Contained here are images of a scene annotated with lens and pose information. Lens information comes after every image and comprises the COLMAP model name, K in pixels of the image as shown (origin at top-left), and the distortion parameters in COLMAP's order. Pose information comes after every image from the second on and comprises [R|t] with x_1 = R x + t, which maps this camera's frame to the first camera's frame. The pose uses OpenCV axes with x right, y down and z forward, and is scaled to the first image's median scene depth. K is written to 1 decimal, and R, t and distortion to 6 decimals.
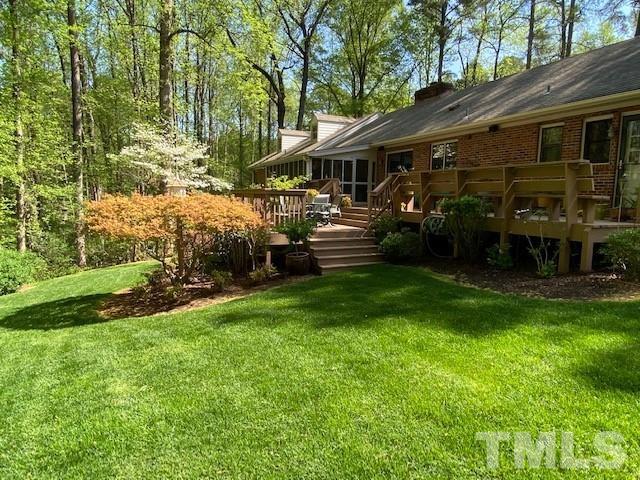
lens RADIAL K [[402.9, 0, 320.0], [0, 402.9, 240.0], [0, 0, 1]] dist [0.001255, -0.002077]
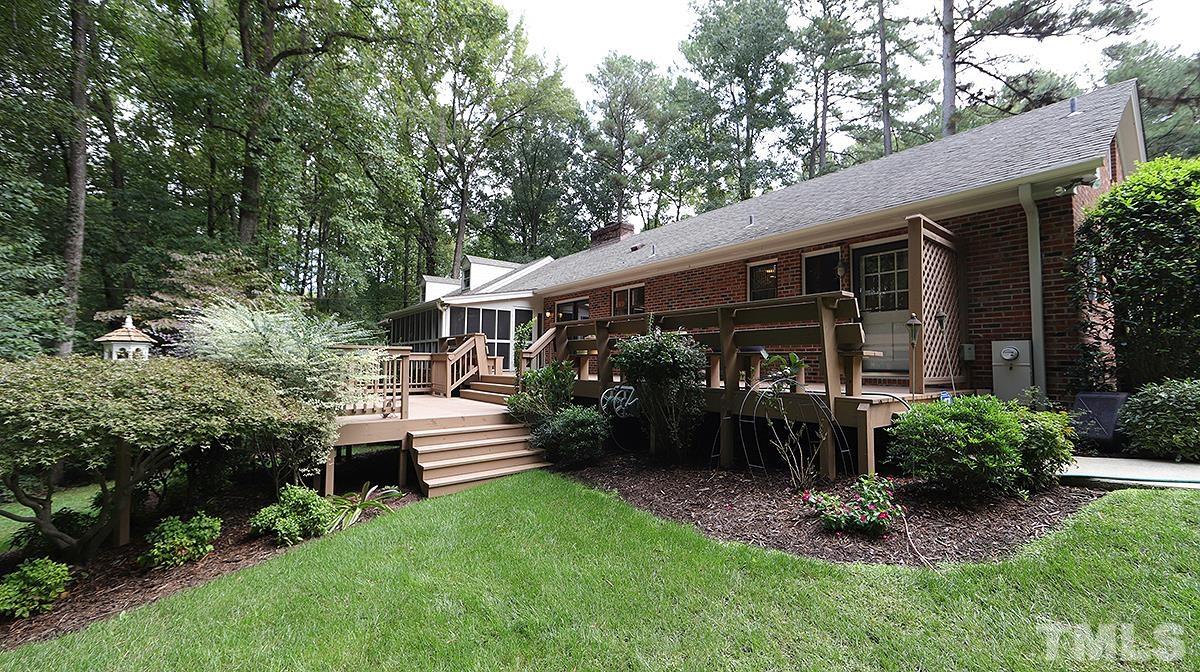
lens RADIAL K [[470.4, 0, 602.5], [0, 470.4, 341.5], [0, 0, 1]] dist [0.003194, 0.000330]
pose [[0.972158, -0.001765, 0.234320, 0.048364], [0.036345, 0.989006, -0.143340, -0.014037], [-0.231491, 0.147866, 0.961534, 0.157224]]
